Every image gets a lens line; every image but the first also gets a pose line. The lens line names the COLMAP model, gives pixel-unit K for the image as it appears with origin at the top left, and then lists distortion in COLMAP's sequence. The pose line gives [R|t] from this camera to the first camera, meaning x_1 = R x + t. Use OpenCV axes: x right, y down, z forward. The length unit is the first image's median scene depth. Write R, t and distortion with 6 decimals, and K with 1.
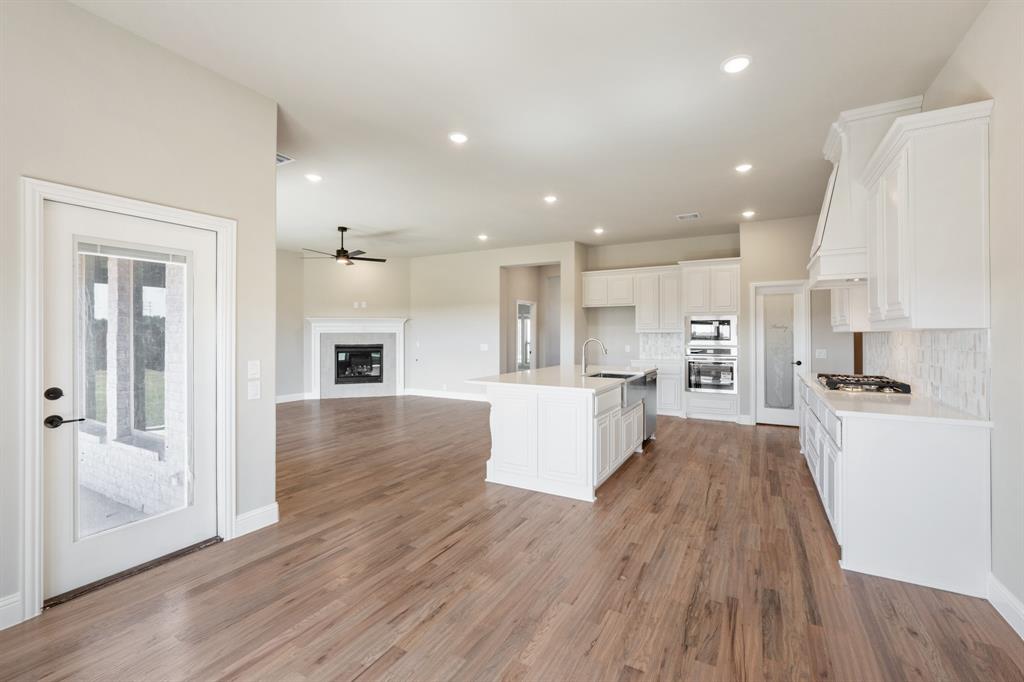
lens RADIAL K [[419.0, 0, 530.0], [0, 419.0, 335.4], [0, 0, 1]] dist [0.002035, -0.000308]
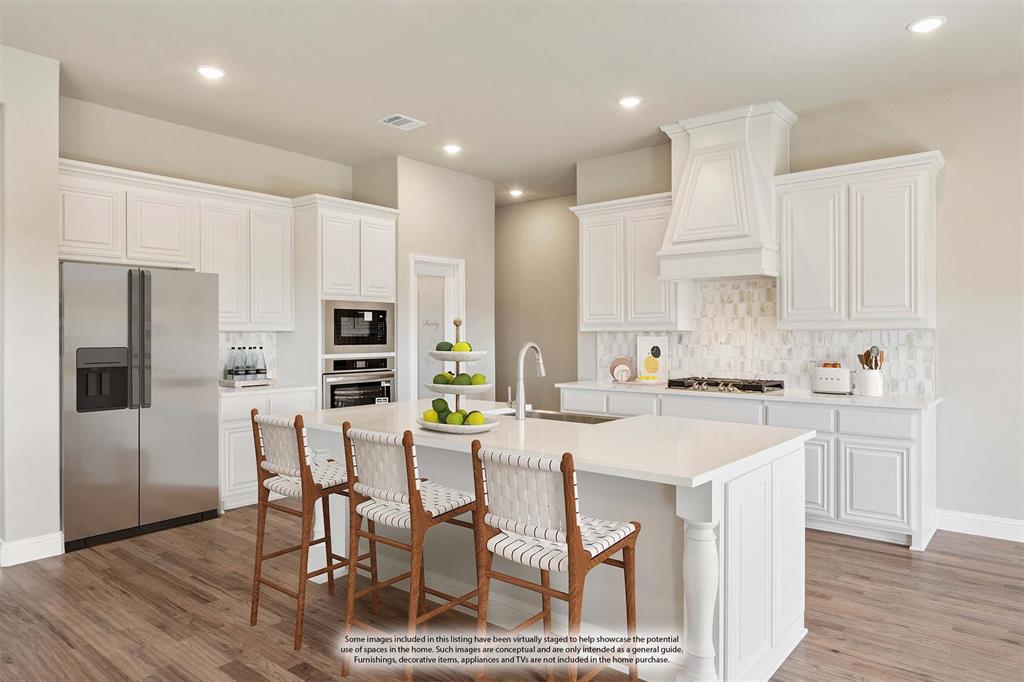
lens RADIAL K [[652.5, 0, 529.5], [0, 652.5, 337.1], [0, 0, 1]] dist [-0.004063, 0.003699]
pose [[0.187167, -0.007002, 0.982303, -0.596845], [0.004538, 0.999970, 0.006263, -0.004393], [-0.982318, 0.003285, 0.187193, 0.925846]]
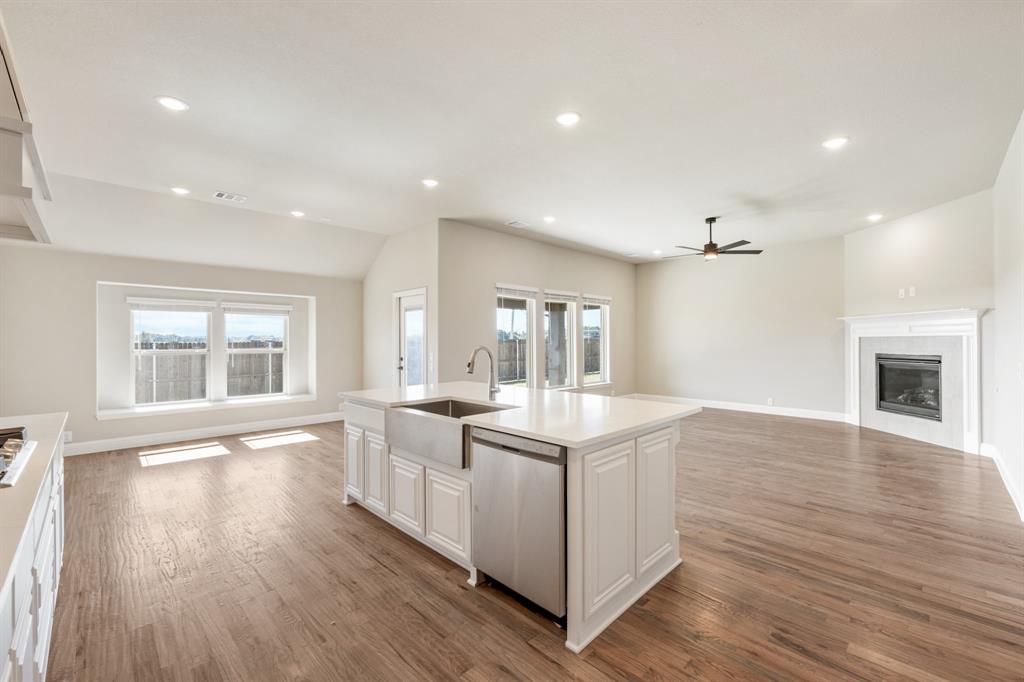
lens RADIAL K [[419.0, 0, 510.4], [0, 419.0, 343.1], [0, 0, 1]] dist [0.002035, -0.000308]
pose [[-0.309683, 0.006666, -0.950816, 0.778089], [0.000533, 0.999976, 0.006837, -0.001521], [0.950840, 0.001611, -0.309679, 1.313188]]
